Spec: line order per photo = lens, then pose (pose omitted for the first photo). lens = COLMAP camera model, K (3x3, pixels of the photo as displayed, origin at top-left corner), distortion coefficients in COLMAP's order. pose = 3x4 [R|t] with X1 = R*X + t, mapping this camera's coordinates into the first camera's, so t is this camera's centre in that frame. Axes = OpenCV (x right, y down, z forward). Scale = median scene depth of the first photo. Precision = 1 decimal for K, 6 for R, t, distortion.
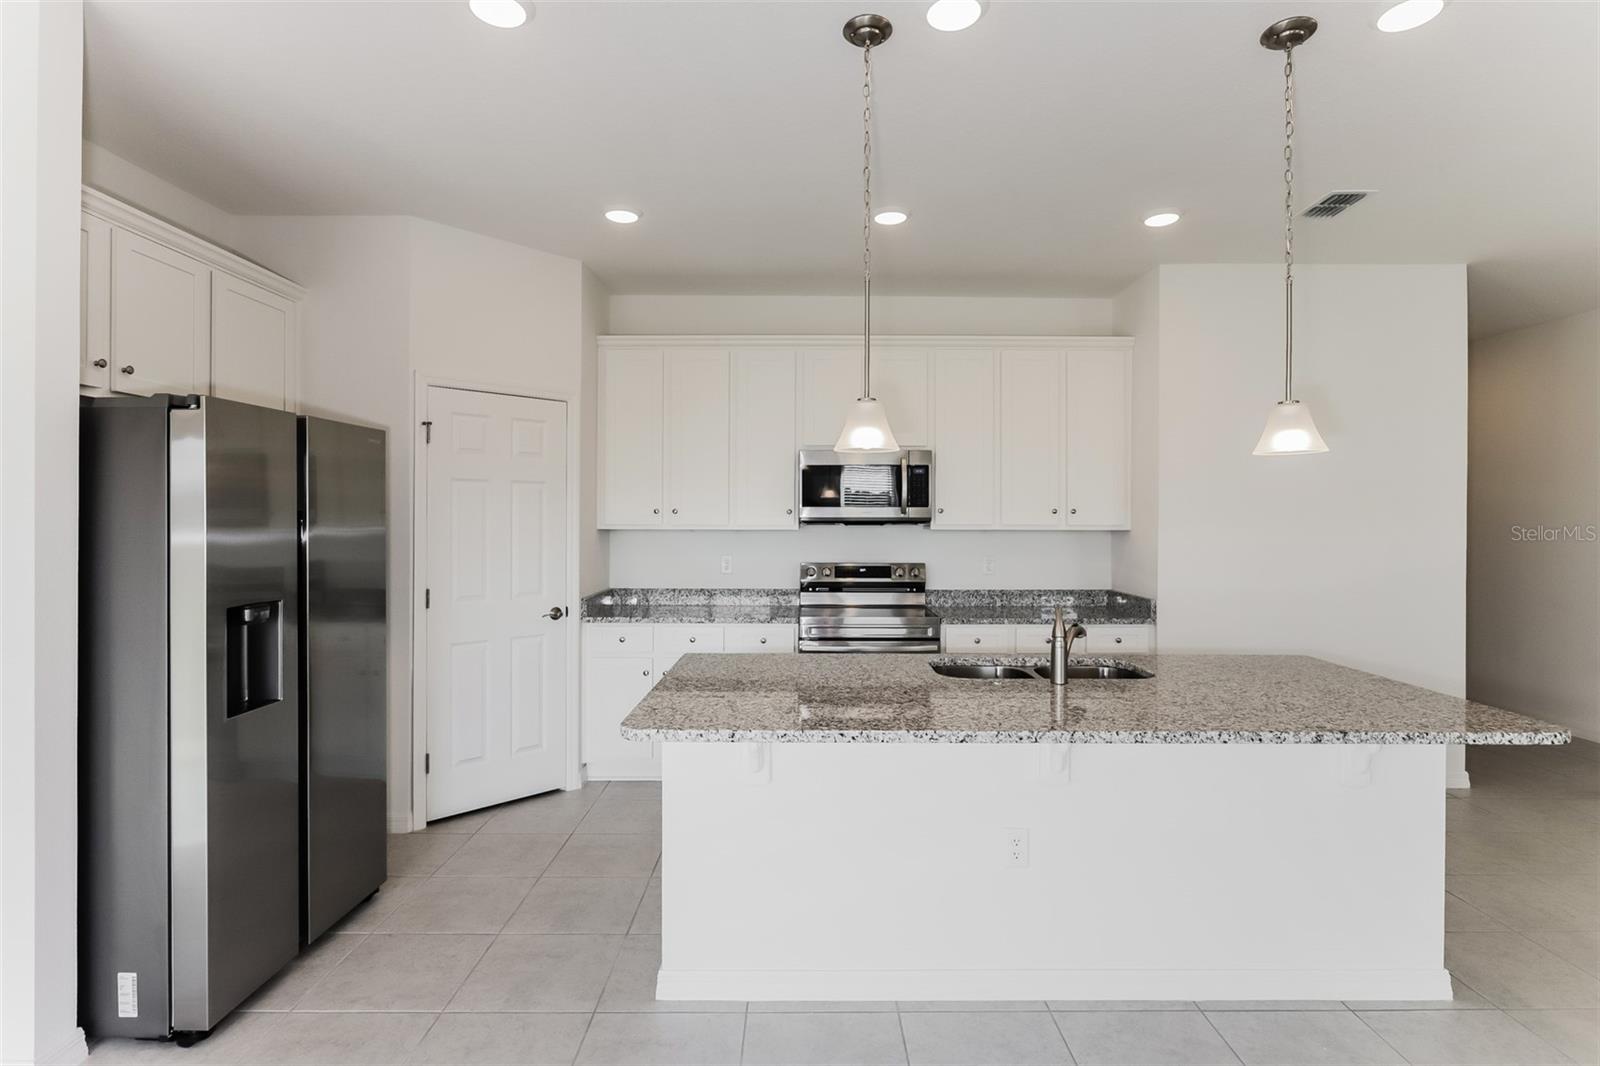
lens RADIAL K [[822.8, 0, 827.5], [0, 822.8, 515.5], [0, 0, 1]] dist [-0.012341, 0.000868]
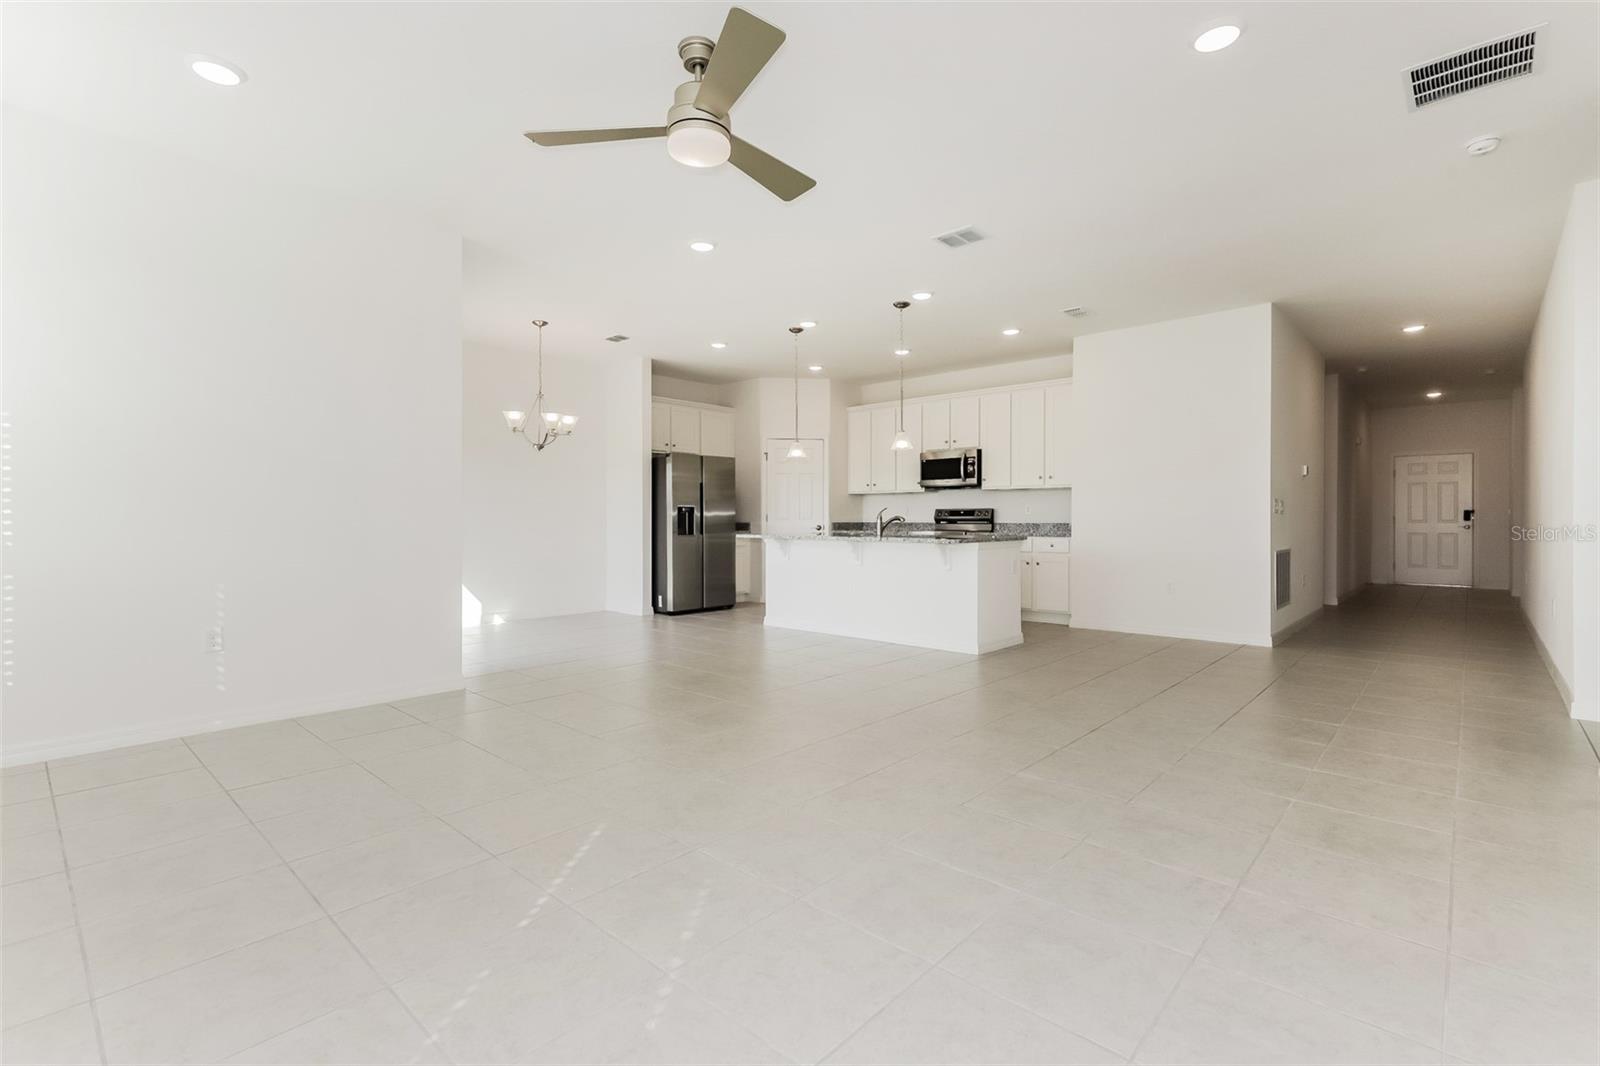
lens RADIAL K [[737.9, 0, 808.4], [0, 737.9, 529.3], [0, 0, 1]] dist [0.002204, -0.000034]
pose [[0.731897, 0.005821, -0.681390, 1.020632], [0.006494, 0.999859, 0.015517, 0.081415], [0.681384, -0.015782, 0.731756, -0.554334]]
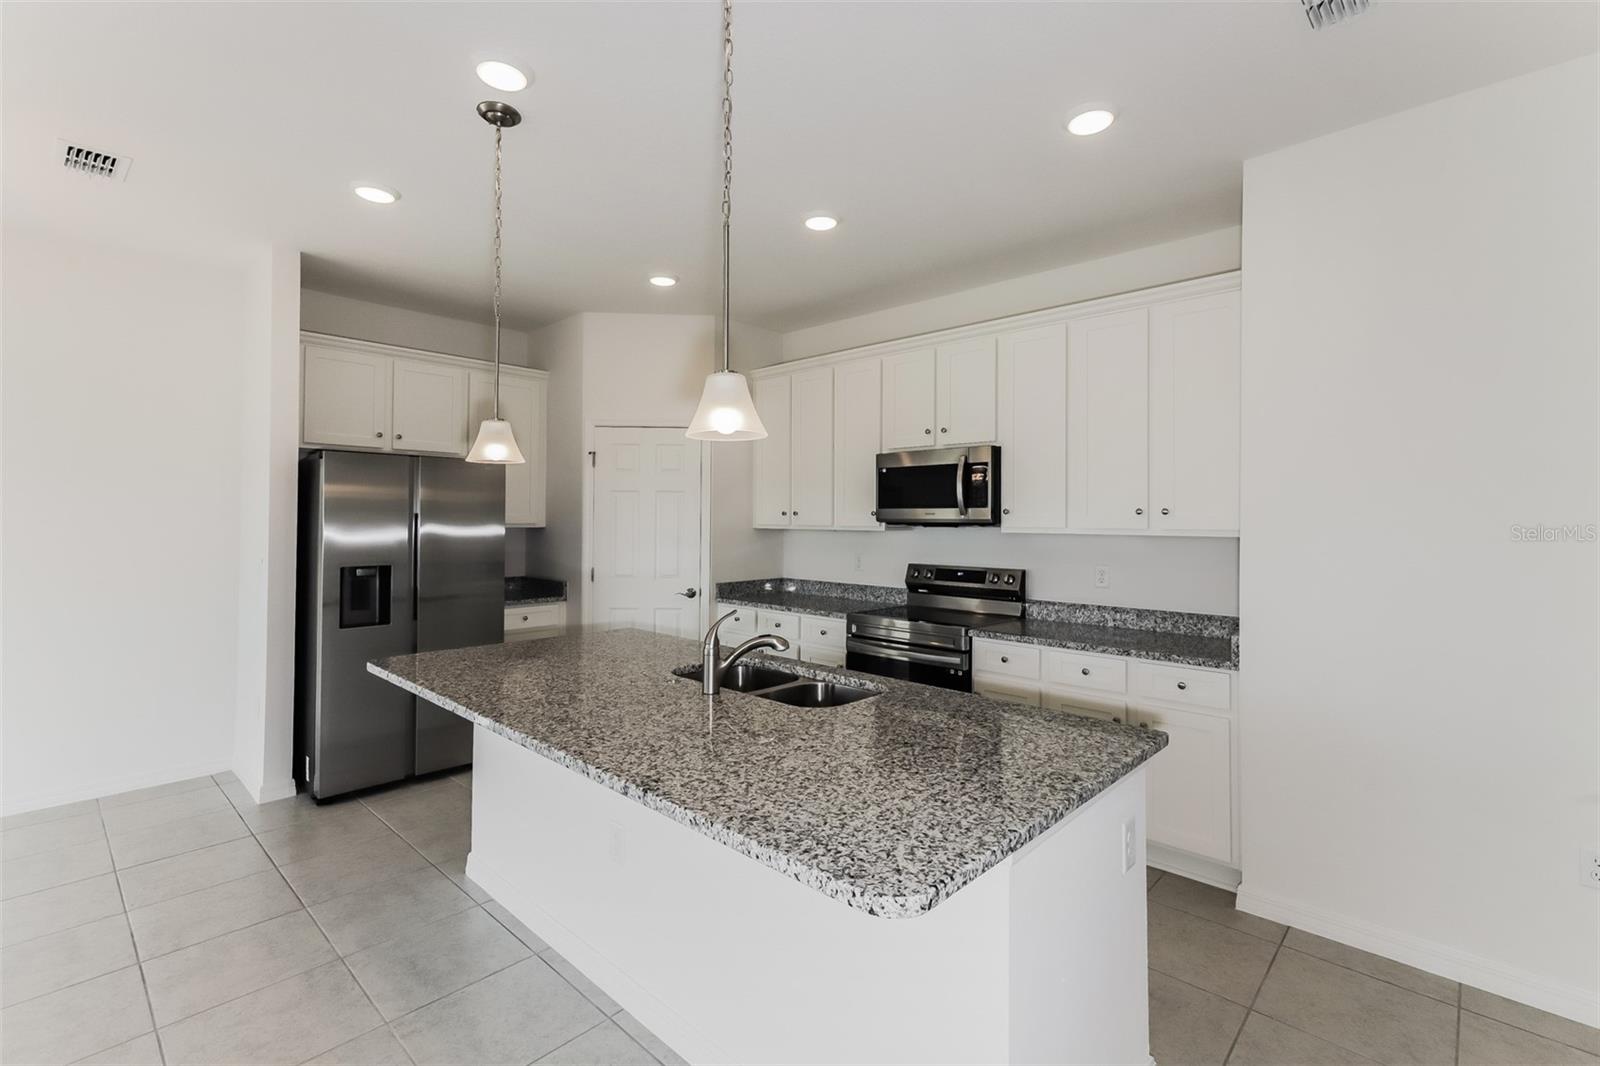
lens RADIAL K [[737.9, 0, 791.5], [0, 737.9, 503.7], [0, 0, 1]] dist [0.002204, -0.000034]
pose [[0.710709, -0.011970, -0.703384, 0.541155], [-0.001526, 0.999827, -0.018557, 0.000609], [0.703484, 0.014262, 0.710568, 0.258213]]
